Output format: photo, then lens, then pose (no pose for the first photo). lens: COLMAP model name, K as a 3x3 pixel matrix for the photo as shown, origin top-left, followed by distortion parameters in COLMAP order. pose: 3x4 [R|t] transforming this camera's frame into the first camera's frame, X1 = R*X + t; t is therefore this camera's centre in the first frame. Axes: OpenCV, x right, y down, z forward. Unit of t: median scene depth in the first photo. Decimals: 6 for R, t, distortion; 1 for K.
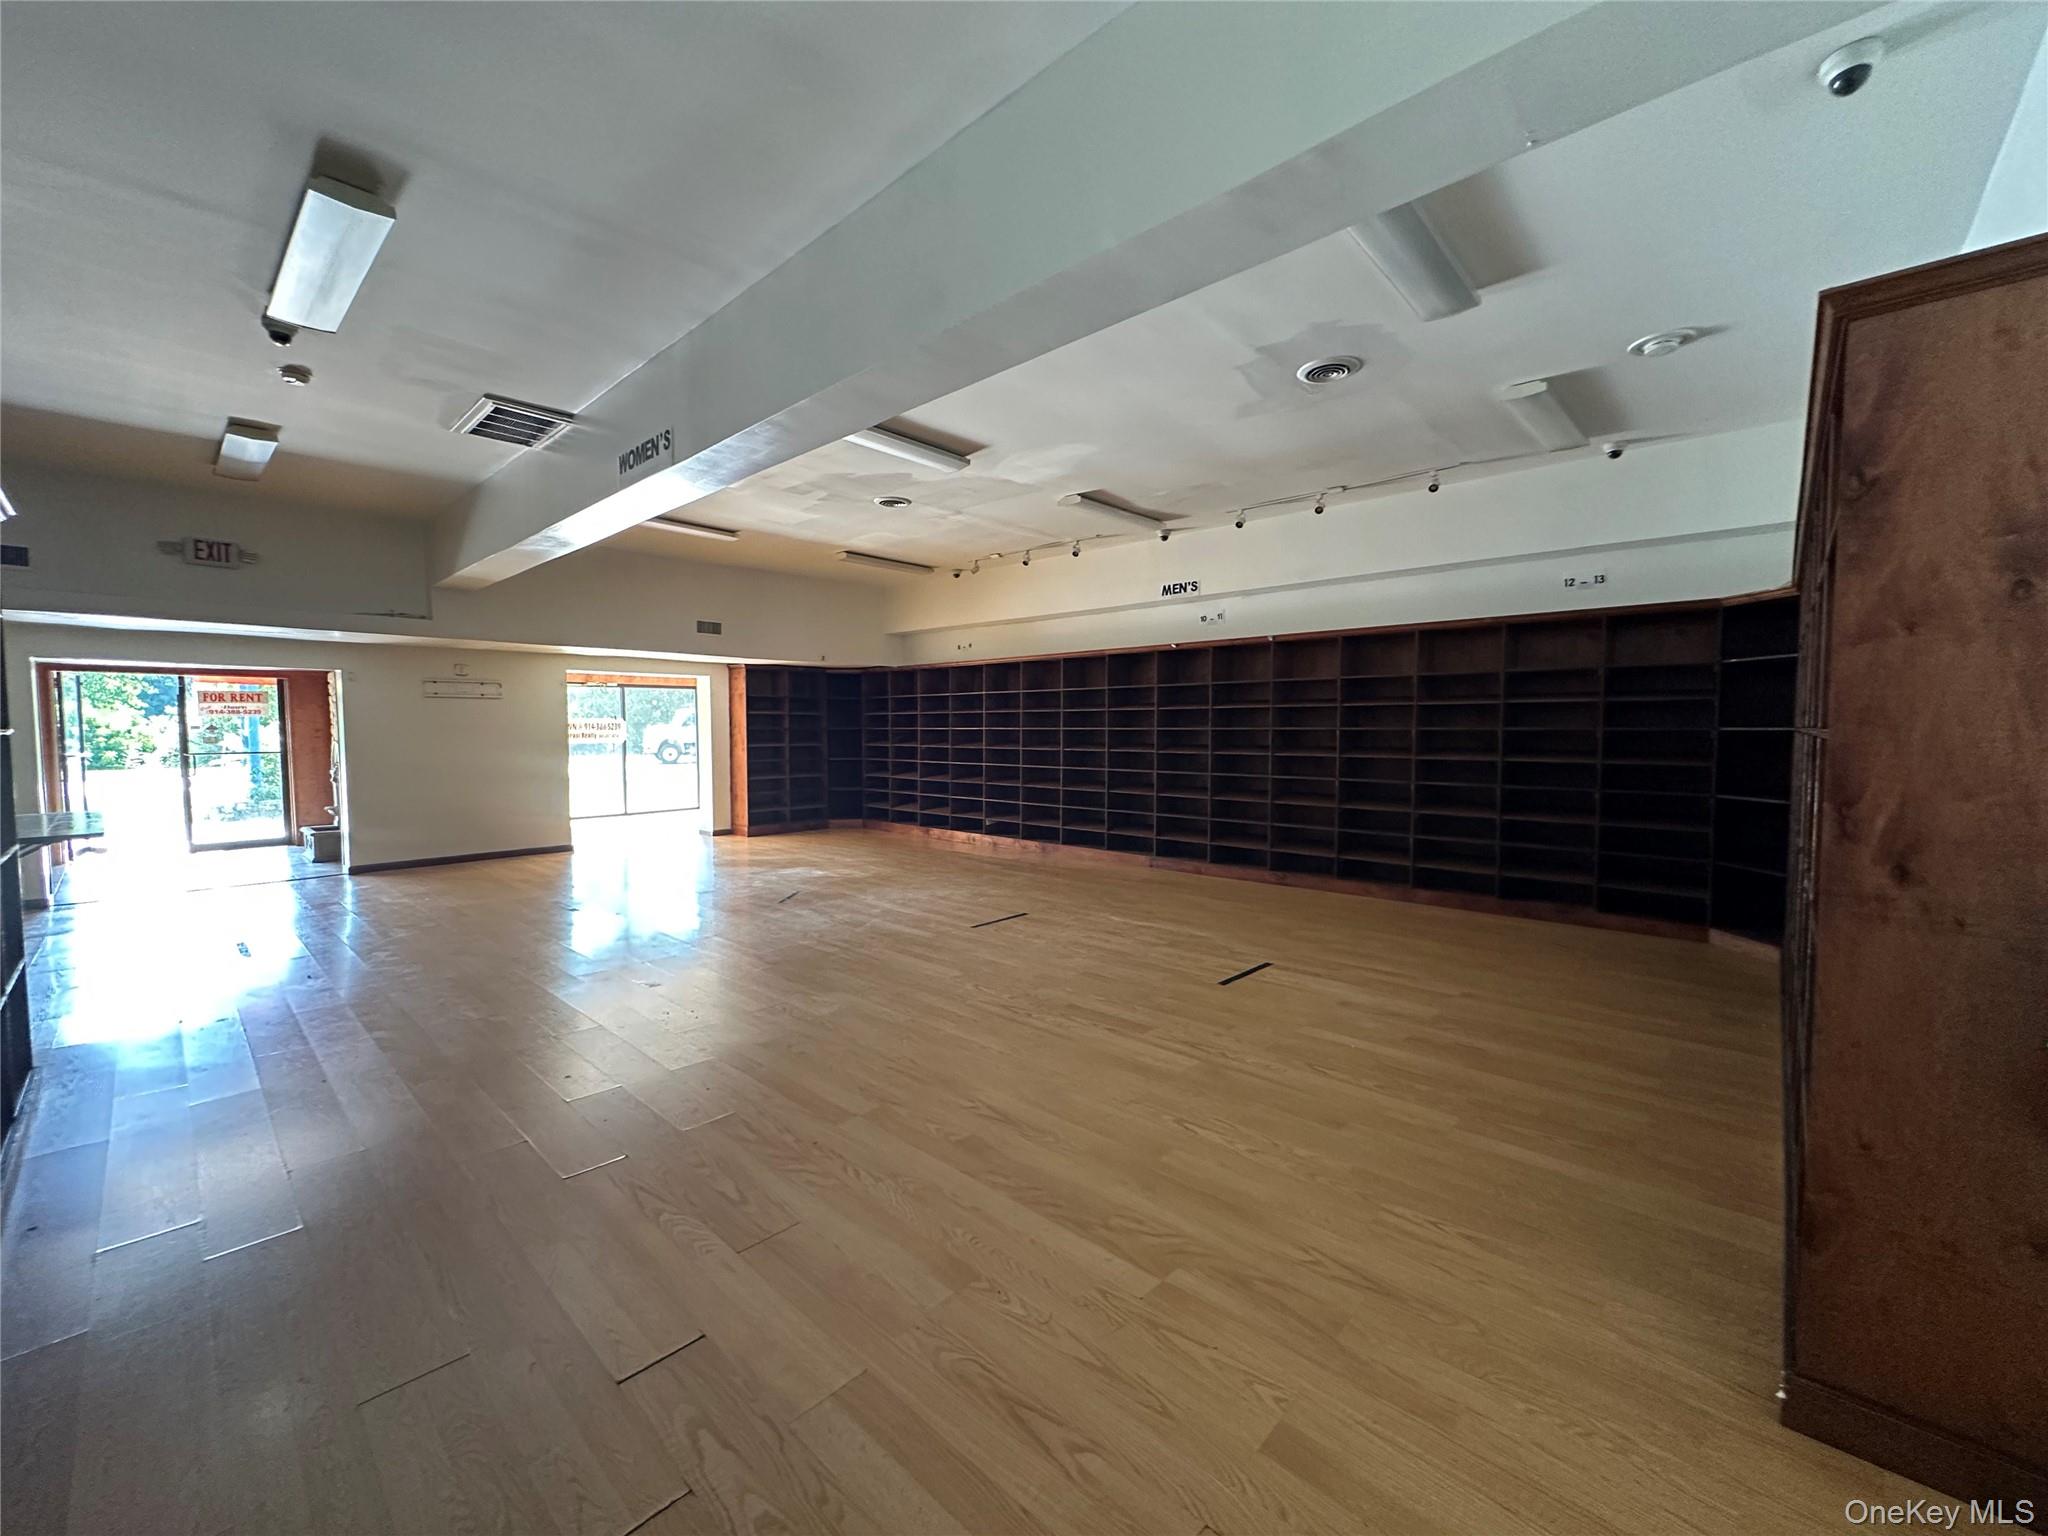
lens RADIAL K [[817.3, 0, 1032.5], [0, 817.3, 764.3], [0, 0, 1]] dist [-0.002628, 0.000709]
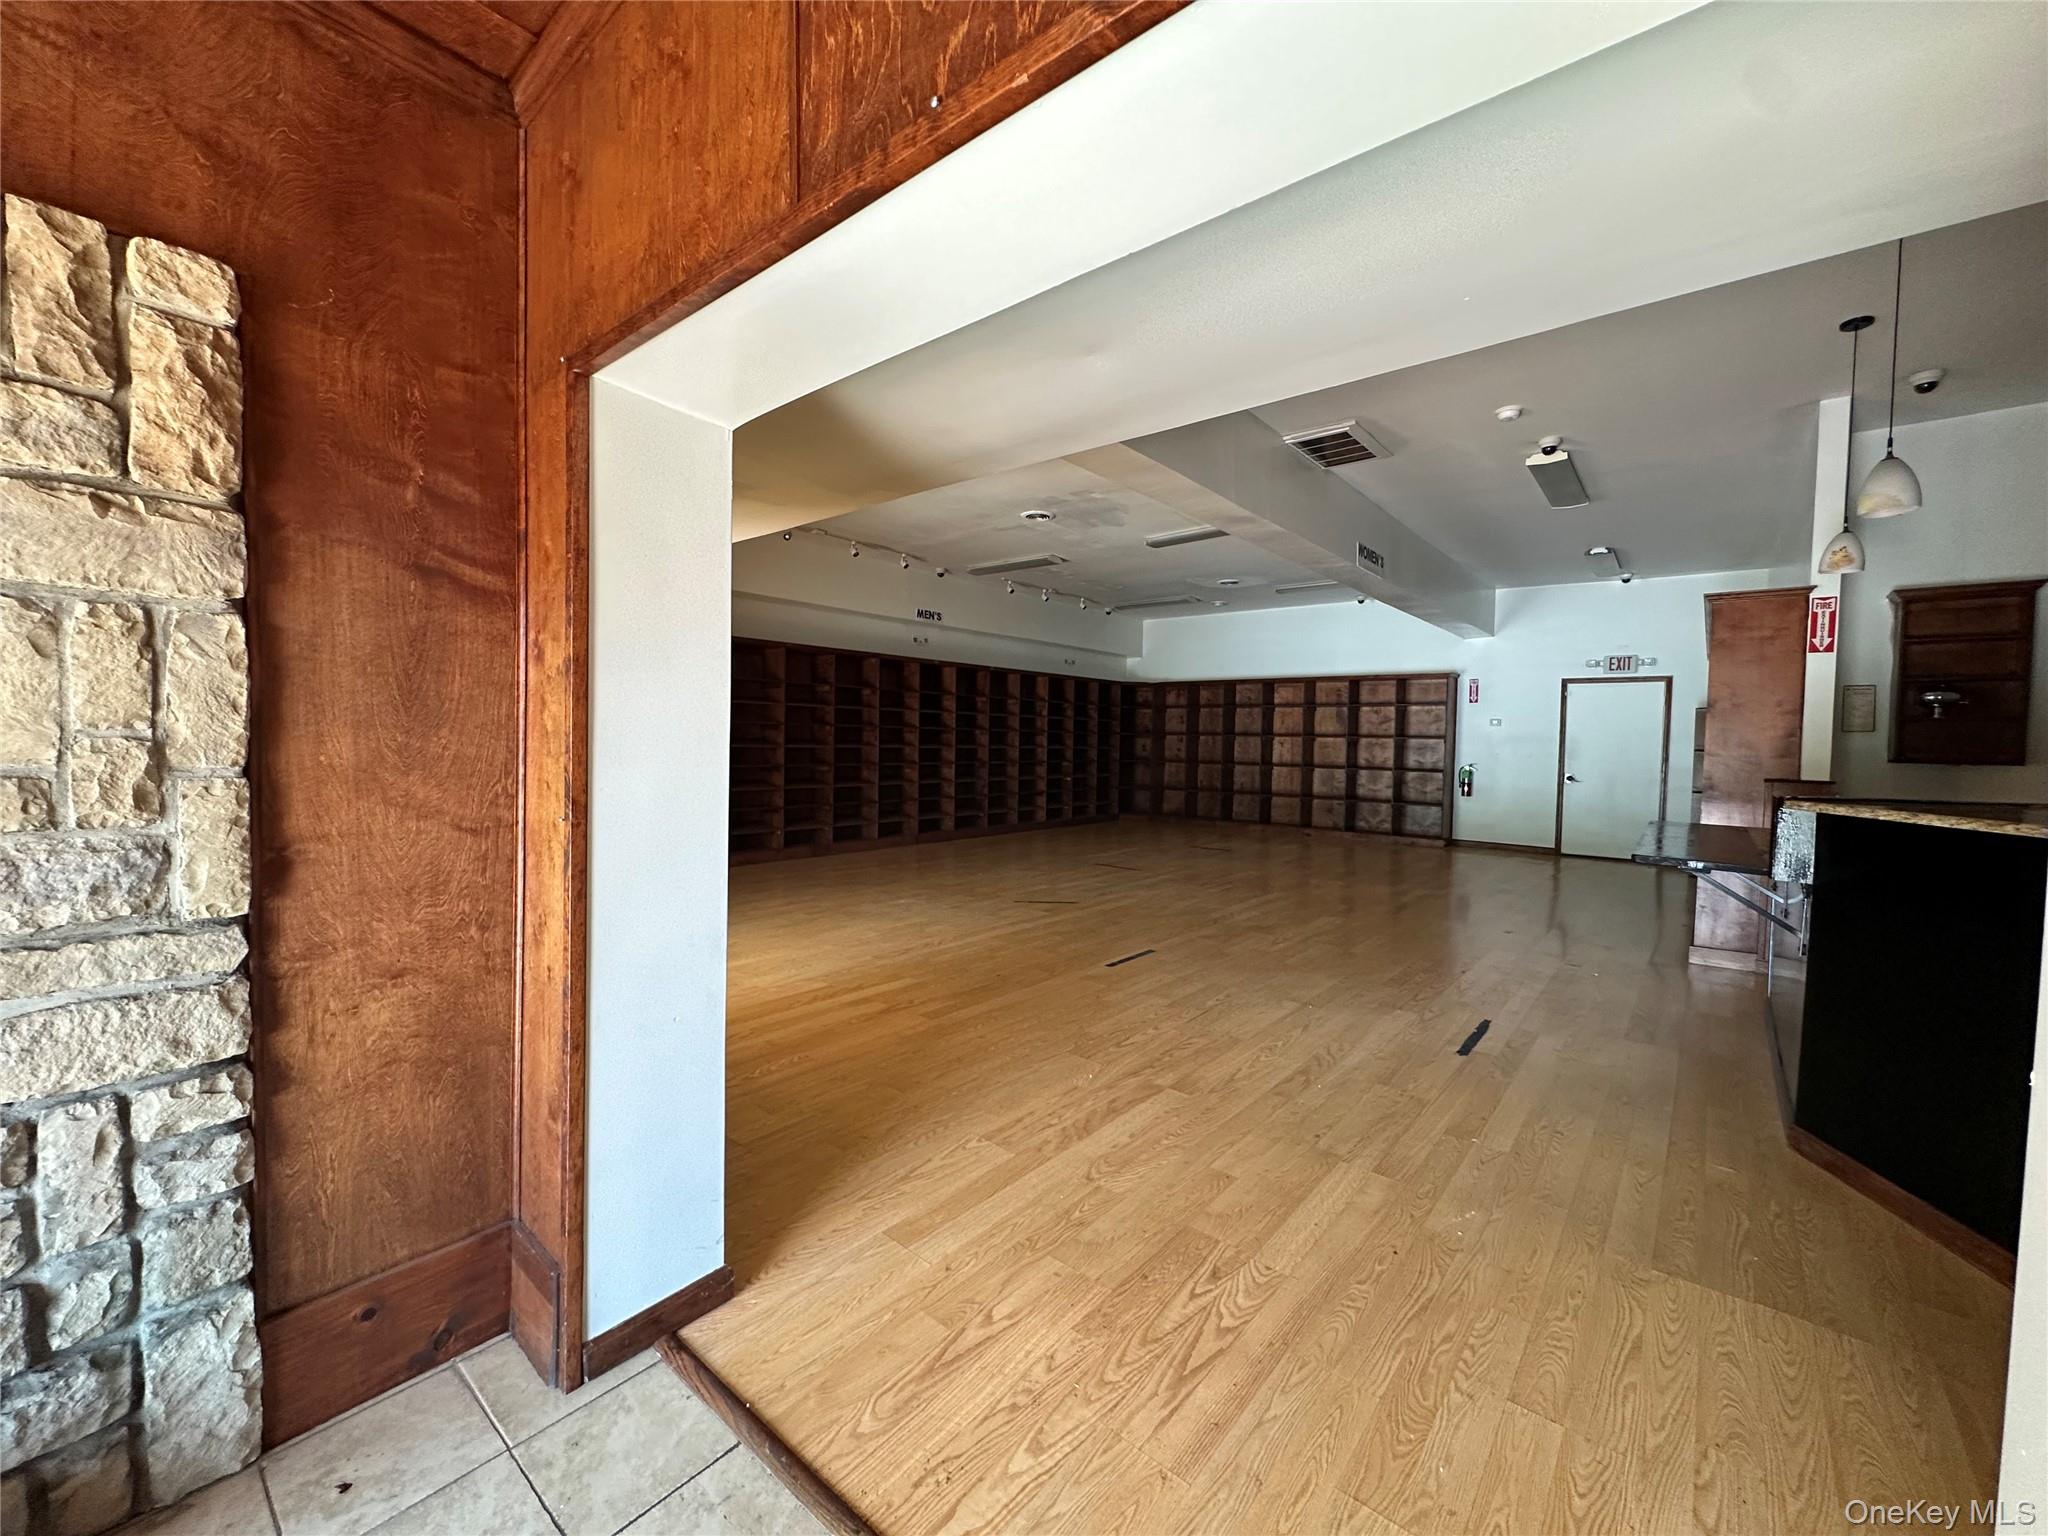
lens RADIAL K [[817.3, 0, 1023.7], [0, 817.3, 766.9], [0, 0, 1]] dist [-0.002628, 0.000709]
pose [[-0.036536, -0.033382, 0.998775, -1.048548], [0.025655, 0.999081, 0.034331, -0.024285], [-0.999003, 0.026878, -0.035646, 0.892973]]
